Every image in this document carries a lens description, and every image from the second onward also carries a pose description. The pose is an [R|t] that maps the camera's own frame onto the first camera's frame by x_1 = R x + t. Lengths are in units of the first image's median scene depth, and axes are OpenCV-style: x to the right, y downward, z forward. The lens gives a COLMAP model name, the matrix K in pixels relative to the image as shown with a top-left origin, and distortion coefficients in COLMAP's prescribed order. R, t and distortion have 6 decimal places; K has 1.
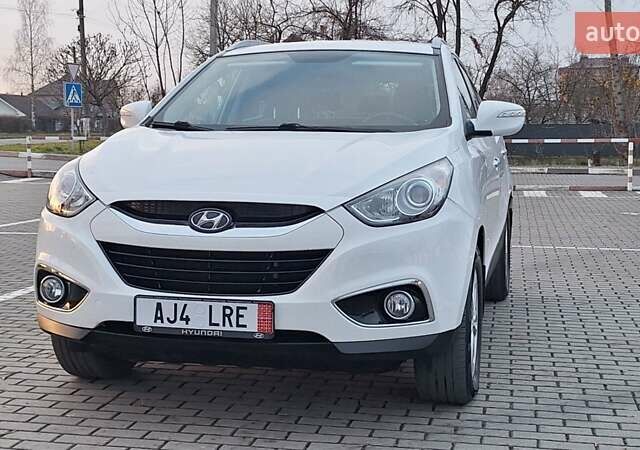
lens RADIAL K [[991.2, 0, 320.0], [0, 991.2, 225.0], [0, 0, 1]] dist [0.143810, -0.107377]
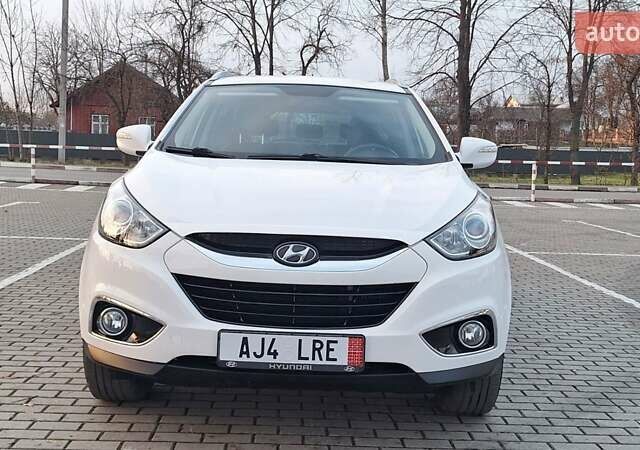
lens RADIAL K [[773.1, 0, 320.0], [0, 773.1, 225.0], [0, 0, 1]] dist [0.173088, -0.349130]
pose [[0.972388, 0.006579, 0.233278, -0.268665], [-0.008977, 0.999917, 0.009218, -0.041178], [-0.233198, -0.011058, 0.972366, 0.230623]]
